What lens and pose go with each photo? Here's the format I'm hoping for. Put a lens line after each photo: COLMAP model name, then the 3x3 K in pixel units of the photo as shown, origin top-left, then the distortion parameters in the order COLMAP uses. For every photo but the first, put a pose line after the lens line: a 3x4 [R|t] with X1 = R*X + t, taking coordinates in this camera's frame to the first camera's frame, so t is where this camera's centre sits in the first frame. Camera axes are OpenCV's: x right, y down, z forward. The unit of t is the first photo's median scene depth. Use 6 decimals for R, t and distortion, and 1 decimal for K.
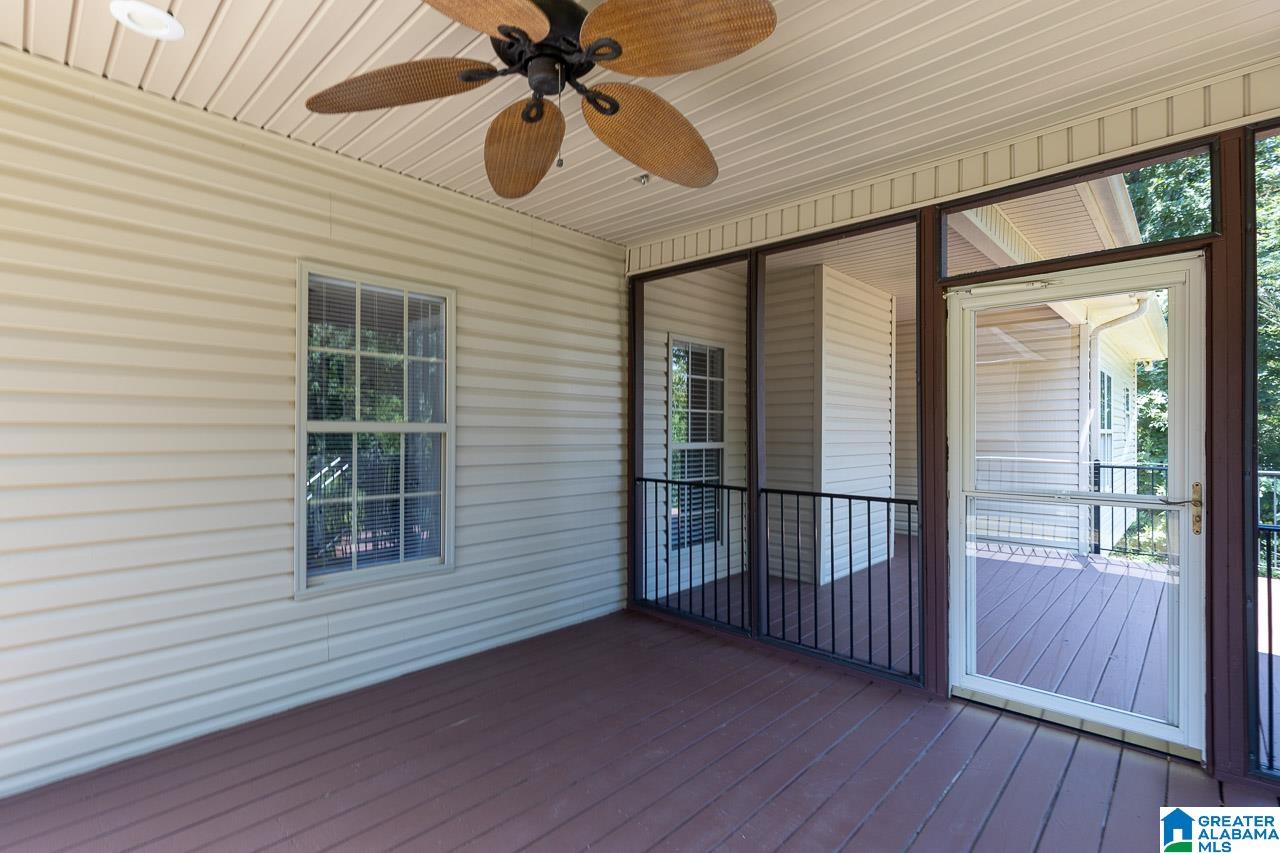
lens RADIAL K [[589.3, 0, 640.0], [0, 589.3, 426.5], [0, 0, 1]] dist [0.000880, 0.000031]
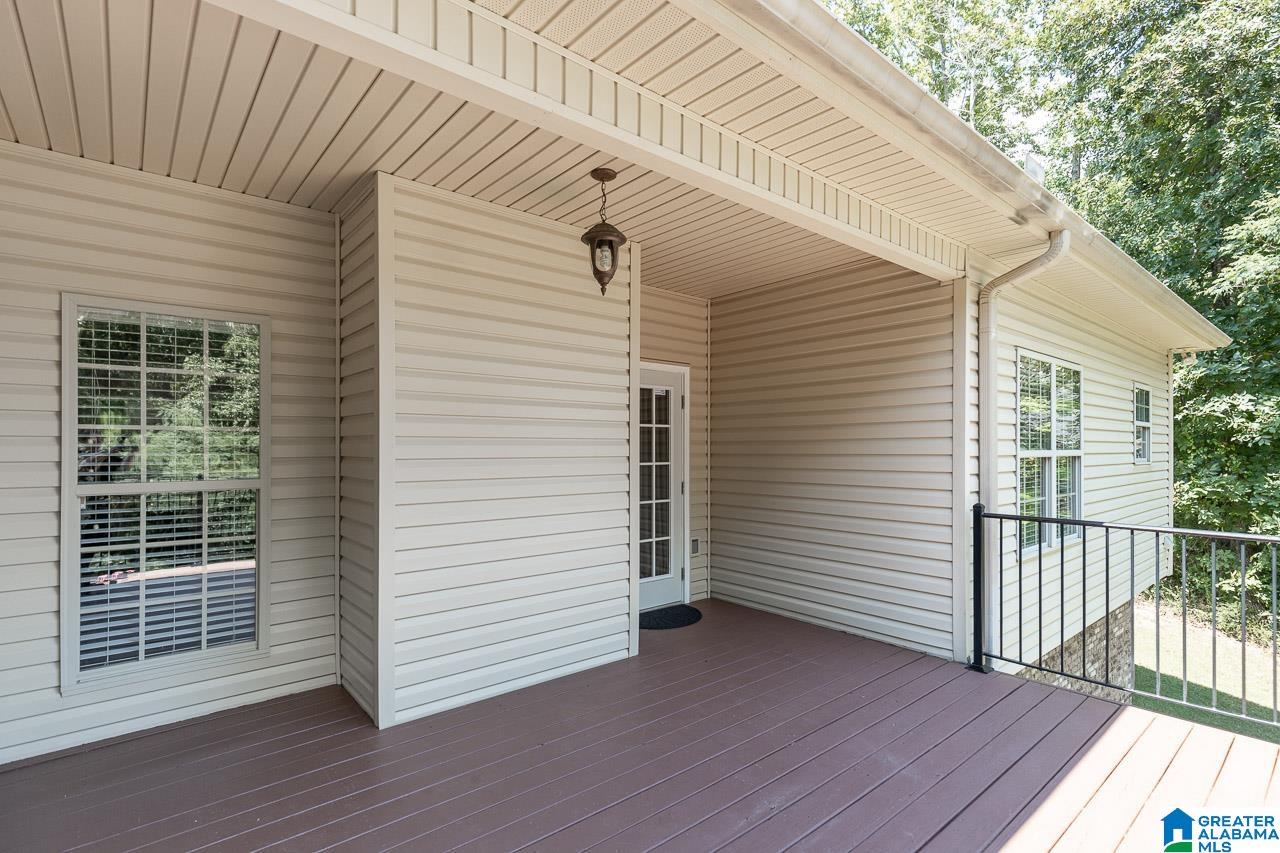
lens RADIAL K [[604.3, 0, 640.0], [0, 604.3, 426.5], [0, 0, 1]] dist [0.002192, -0.000147]
pose [[0.993104, -0.004643, -0.117141, 0.209374], [0.002330, 0.999800, -0.019874, -0.004891], [0.117210, 0.019464, 0.992916, 0.141715]]
